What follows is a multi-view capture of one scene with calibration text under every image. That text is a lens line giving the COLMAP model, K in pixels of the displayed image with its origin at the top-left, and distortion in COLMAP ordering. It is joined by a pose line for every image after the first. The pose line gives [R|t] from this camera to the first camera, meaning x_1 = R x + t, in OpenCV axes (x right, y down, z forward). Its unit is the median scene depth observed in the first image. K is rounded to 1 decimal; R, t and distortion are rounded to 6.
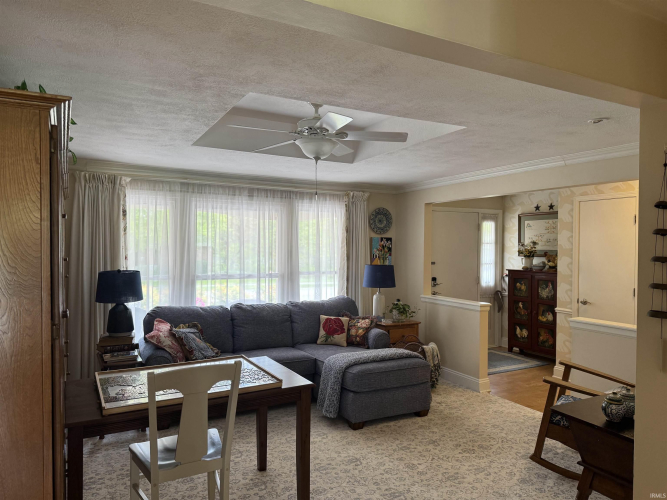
lens RADIAL K [[464.4, 0, 331.9], [0, 464.4, 253.5], [0, 0, 1]] dist [0.026834, -0.013933]
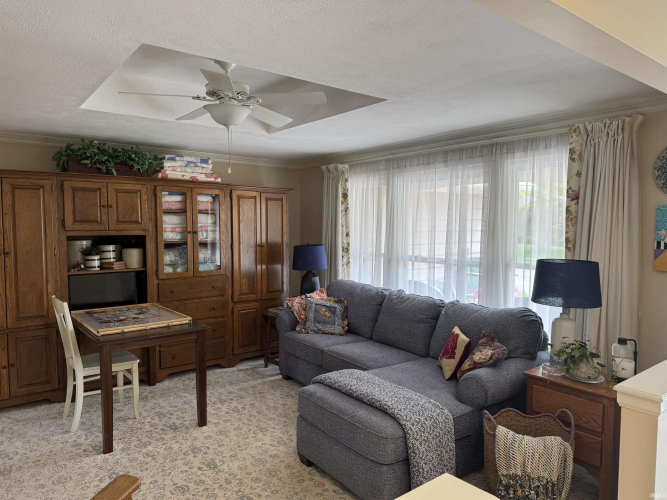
lens RADIAL K [[464.4, 0, 332.8], [0, 464.4, 248.8], [0, 0, 1]] dist [0.026834, -0.013933]
pose [[0.169486, 0.050145, -0.984256, 0.604987], [-0.008814, 0.998742, 0.049365, -0.010737], [0.985493, 0.000308, 0.169715, 0.689139]]
